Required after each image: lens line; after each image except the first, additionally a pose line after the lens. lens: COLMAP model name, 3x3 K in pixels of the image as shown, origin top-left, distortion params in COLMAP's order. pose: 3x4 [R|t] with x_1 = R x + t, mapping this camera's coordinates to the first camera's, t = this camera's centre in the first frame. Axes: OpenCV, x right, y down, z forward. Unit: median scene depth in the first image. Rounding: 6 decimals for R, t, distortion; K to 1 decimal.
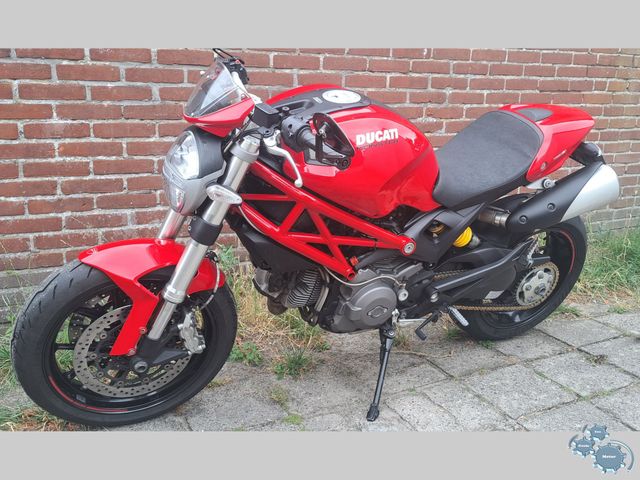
lens RADIAL K [[627.1, 0, 349.4], [0, 627.1, 241.1], [0, 0, 1]] dist [0.094987, -0.118311]
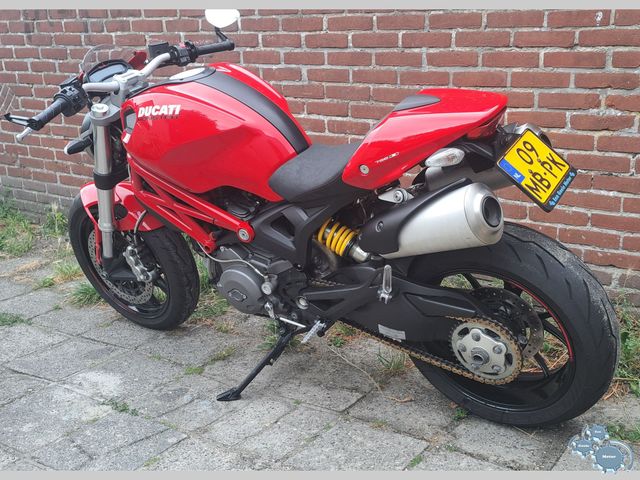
lens RADIAL K [[724.0, 0, 387.6], [0, 724.0, 240.4], [0, 0, 1]] dist [0.115654, -0.179599]
pose [[0.508030, 0.192868, -0.839469, 0.910243], [-0.204992, 0.973678, 0.099646, -0.108386], [0.836591, 0.121461, 0.534194, 0.481711]]
